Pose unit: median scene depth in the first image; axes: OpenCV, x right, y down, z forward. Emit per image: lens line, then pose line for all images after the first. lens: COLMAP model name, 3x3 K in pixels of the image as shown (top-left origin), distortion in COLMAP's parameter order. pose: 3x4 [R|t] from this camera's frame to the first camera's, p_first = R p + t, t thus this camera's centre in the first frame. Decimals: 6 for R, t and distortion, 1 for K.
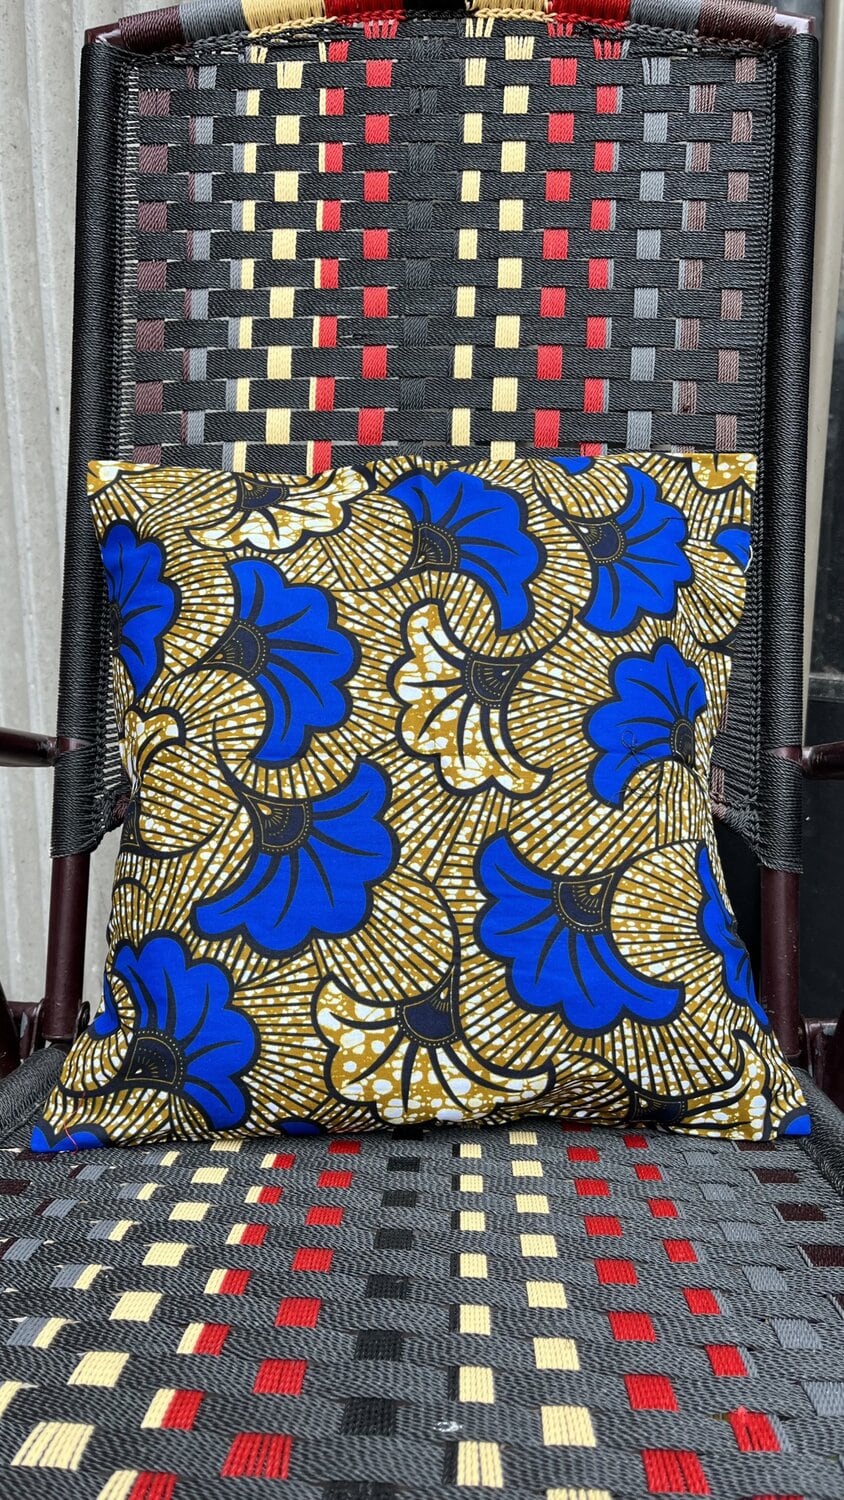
lens RADIAL K [[1168.8, 0, 421.7], [0, 1168.8, 751.9], [0, 0, 1]] dist [0.045573, -0.060742]
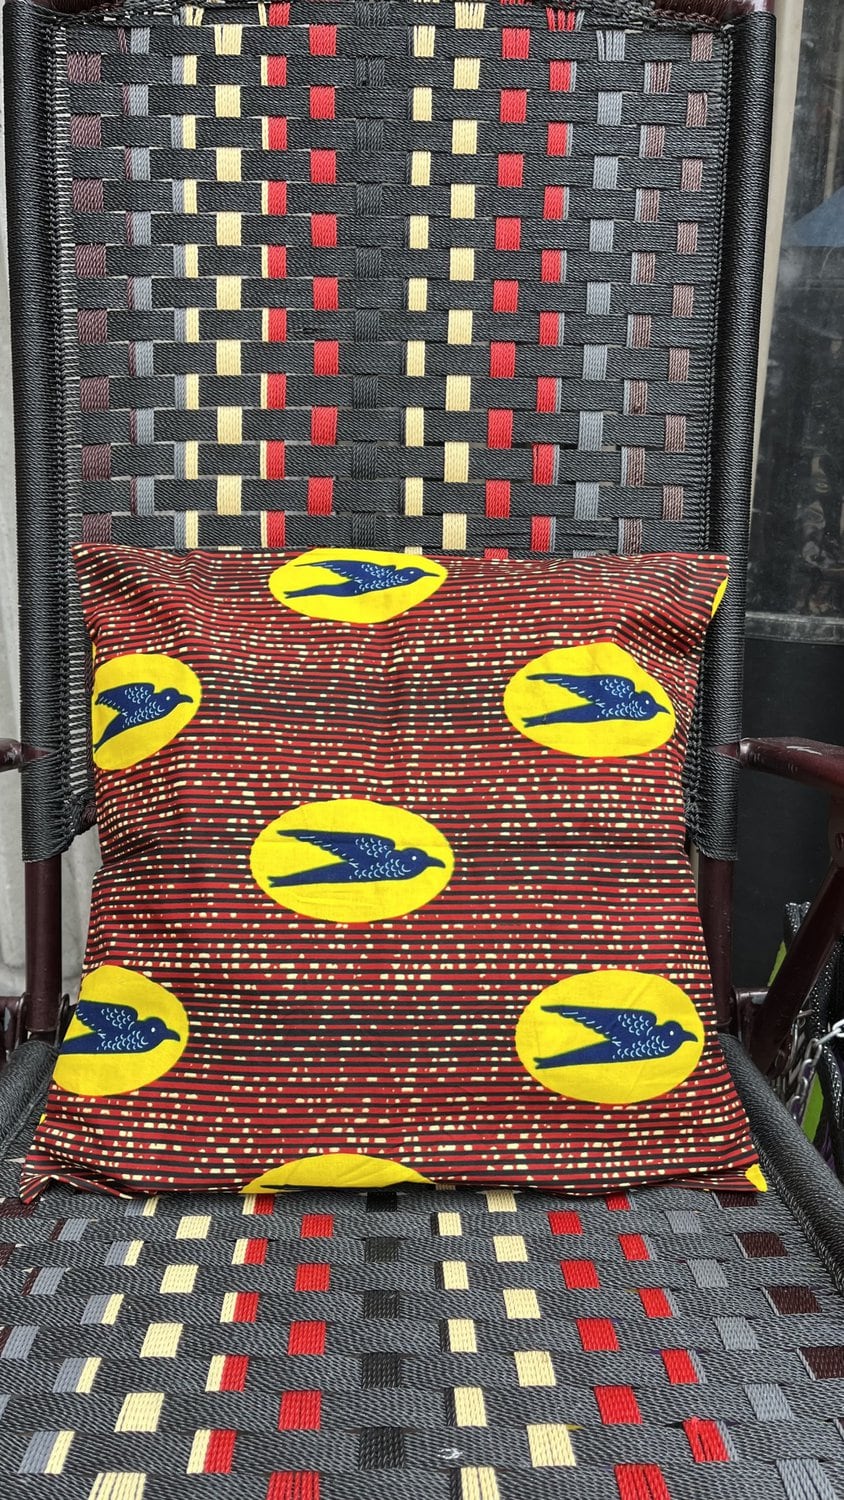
lens RADIAL K [[1168.8, 0, 421.3], [0, 1168.8, 760.7], [0, 0, 1]] dist [0.045573, -0.060742]
pose [[0.997335, -0.021973, 0.069574, -0.036584], [0.011551, 0.989101, 0.146786, -0.141733], [-0.072041, -0.145591, 0.986718, -0.027980]]
